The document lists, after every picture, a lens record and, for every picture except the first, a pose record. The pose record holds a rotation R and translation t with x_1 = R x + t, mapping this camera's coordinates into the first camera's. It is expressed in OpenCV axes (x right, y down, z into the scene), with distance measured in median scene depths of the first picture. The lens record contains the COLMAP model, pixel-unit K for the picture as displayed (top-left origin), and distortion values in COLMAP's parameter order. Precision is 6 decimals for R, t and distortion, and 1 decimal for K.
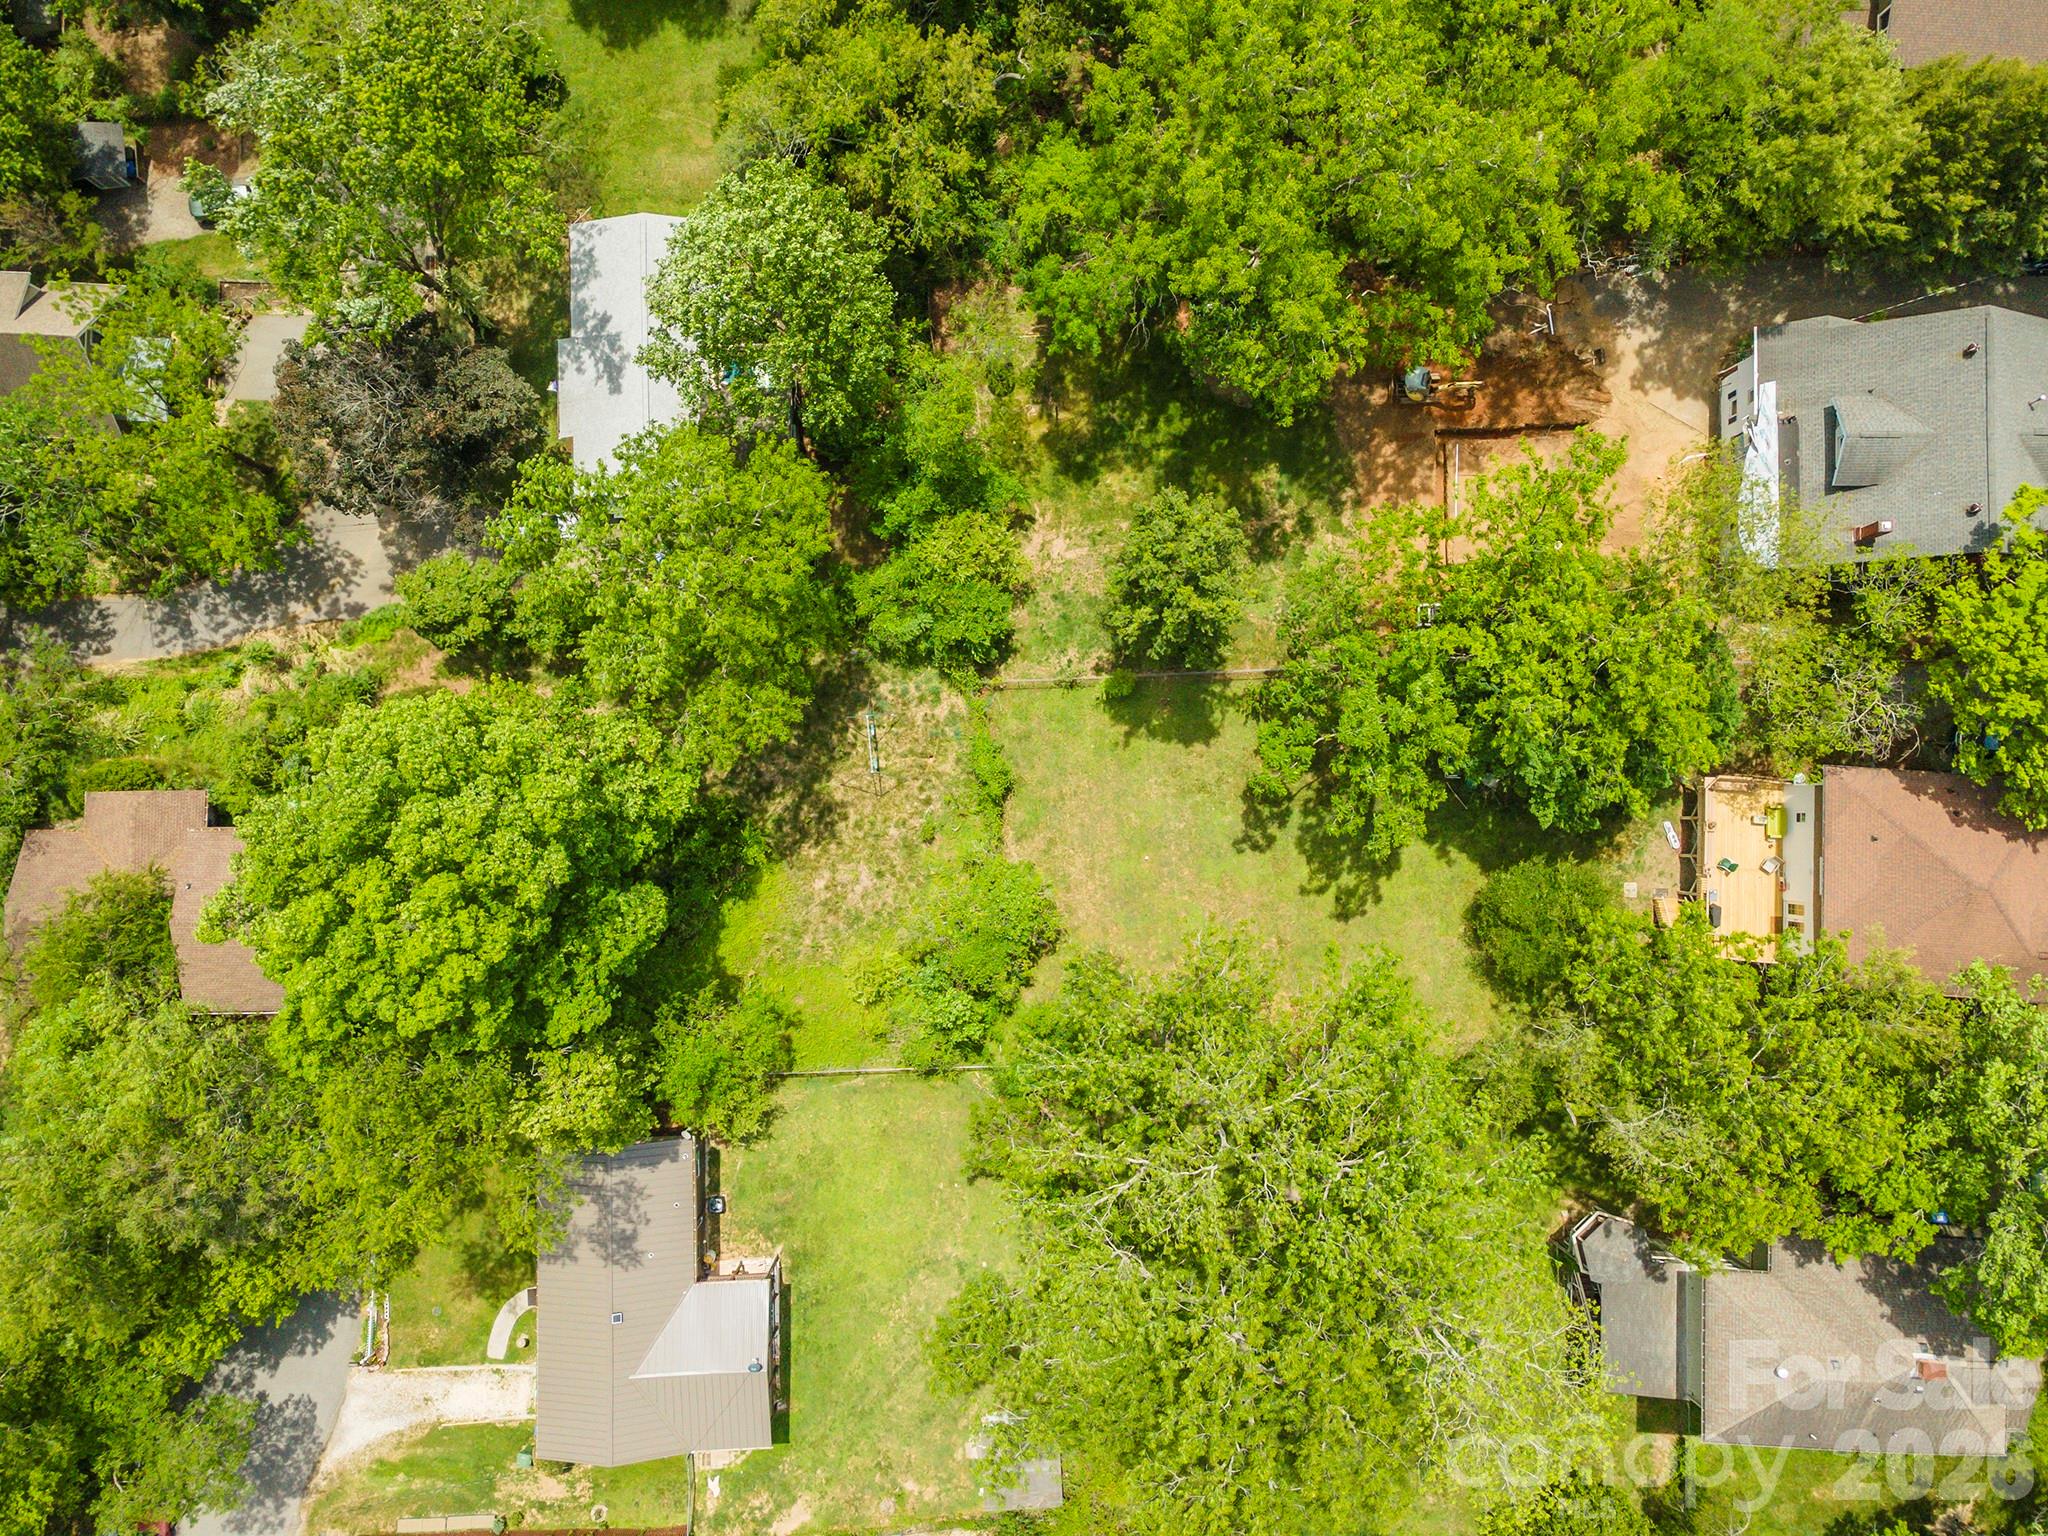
lens RADIAL K [[1478.9, 0, 1024.0], [0, 1478.9, 775.9], [0, 0, 1]] dist [0.052097, 0.015306]
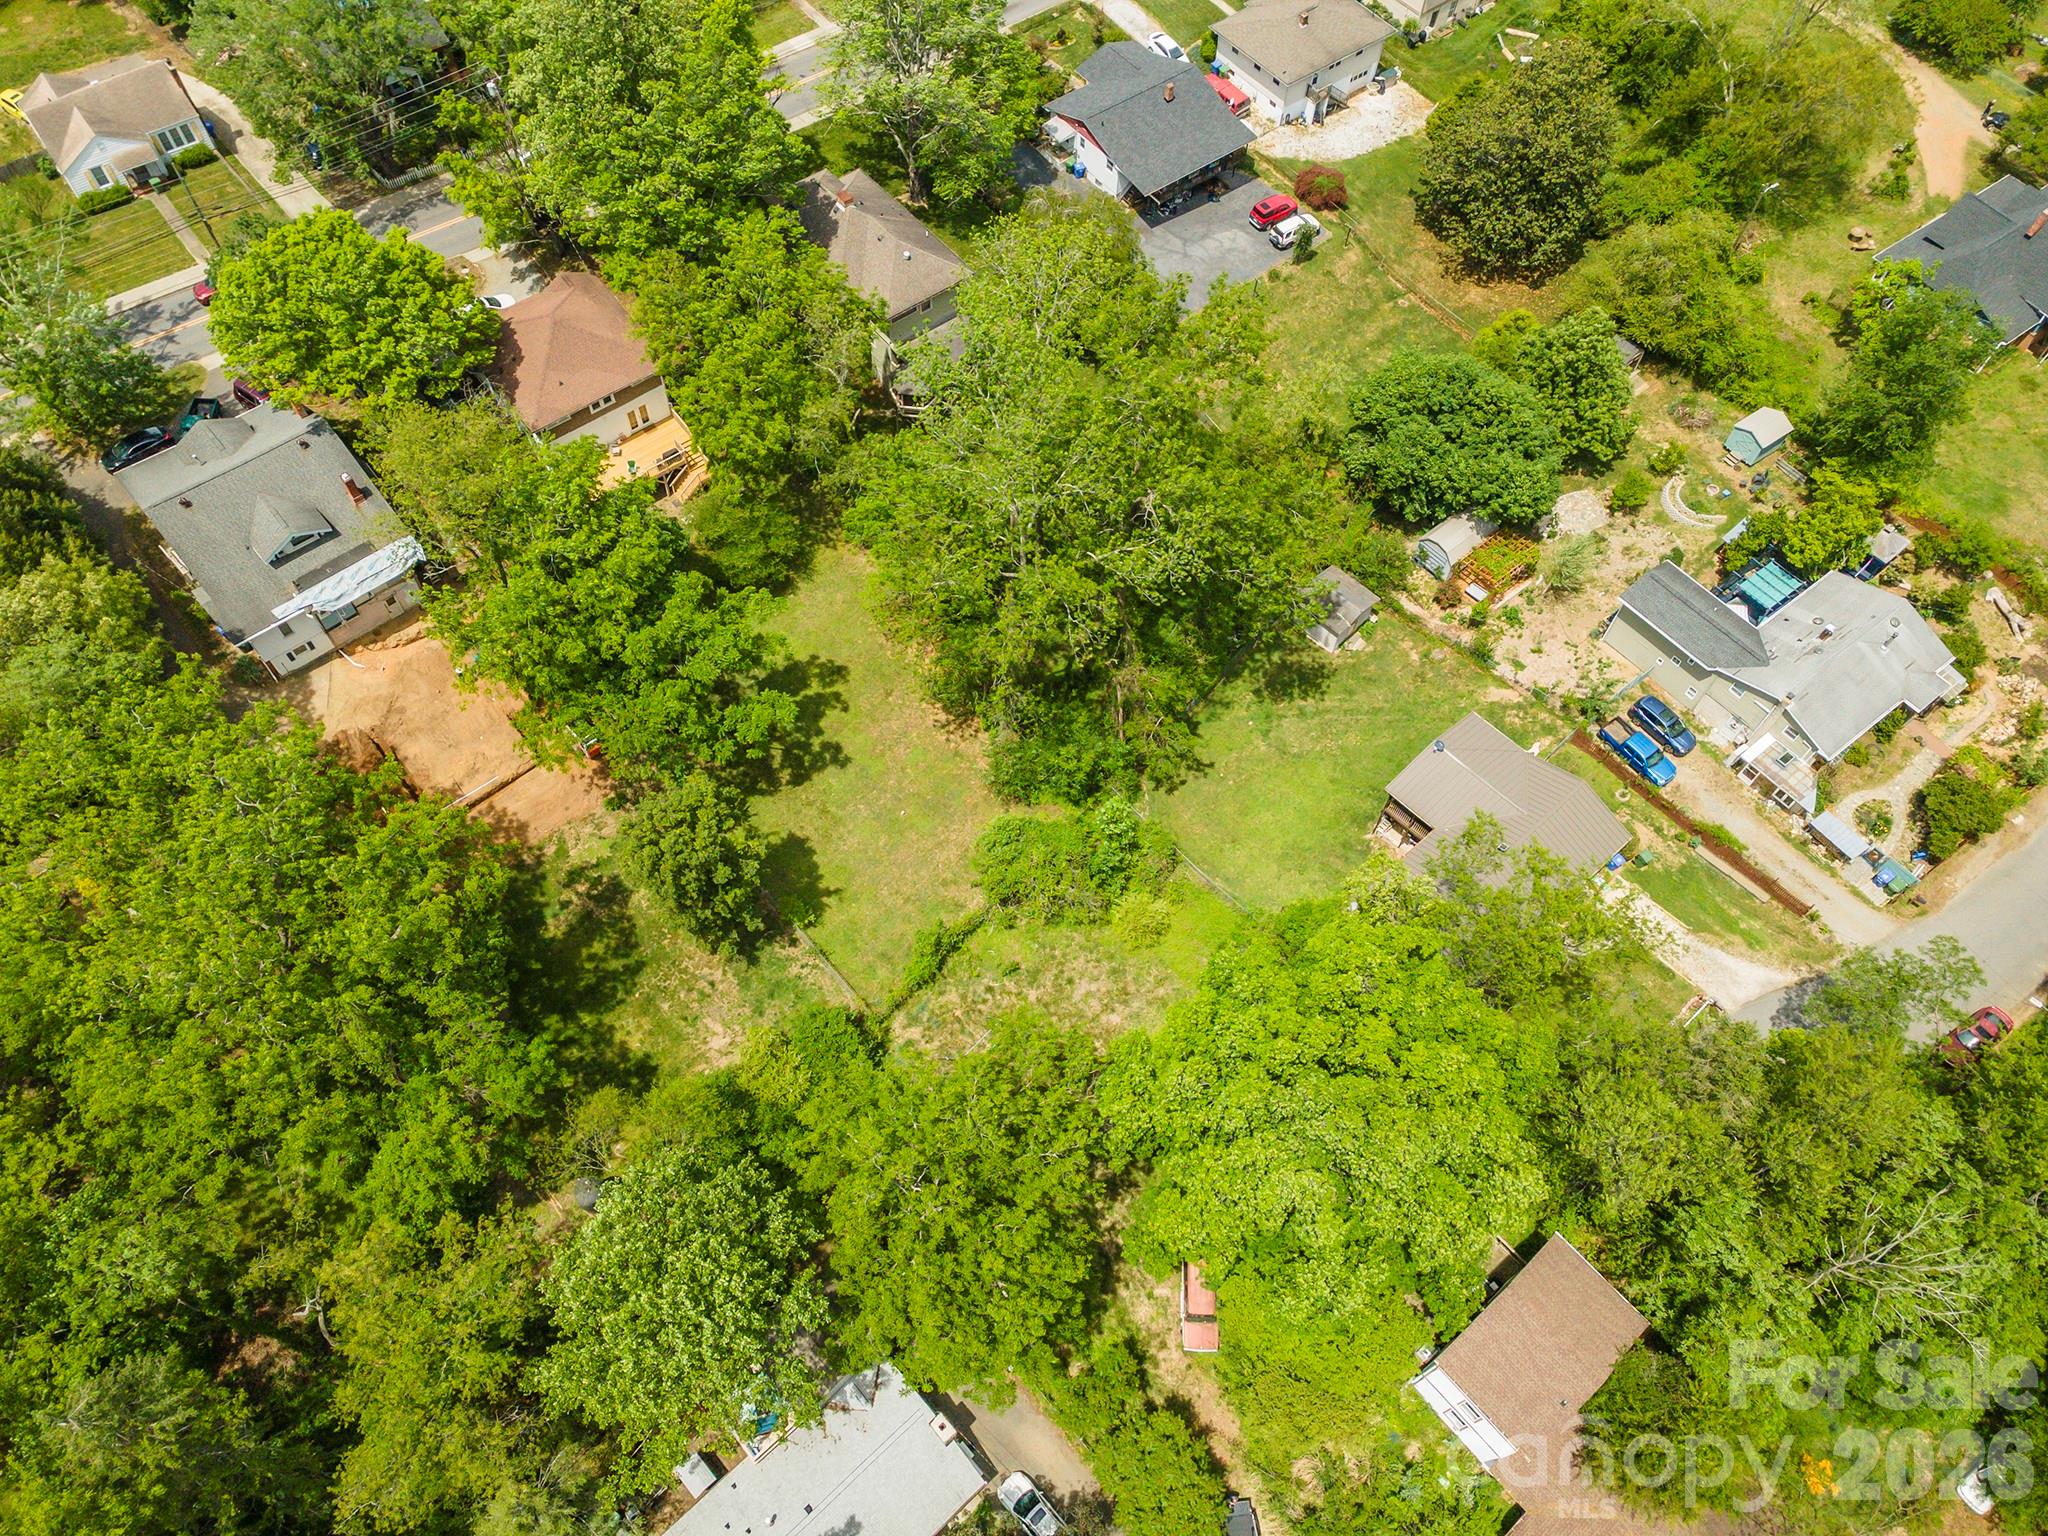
lens RADIAL K [[1478.9, 0, 1014.6], [0, 1478.9, 767.1], [0, 0, 1]] dist [0.052097, 0.015306]
pose [[-0.650249, -0.658369, 0.379111, -0.385753], [0.758590, -0.535445, 0.371268, -0.286770], [-0.041438, 0.529007, 0.847605, 0.010827]]
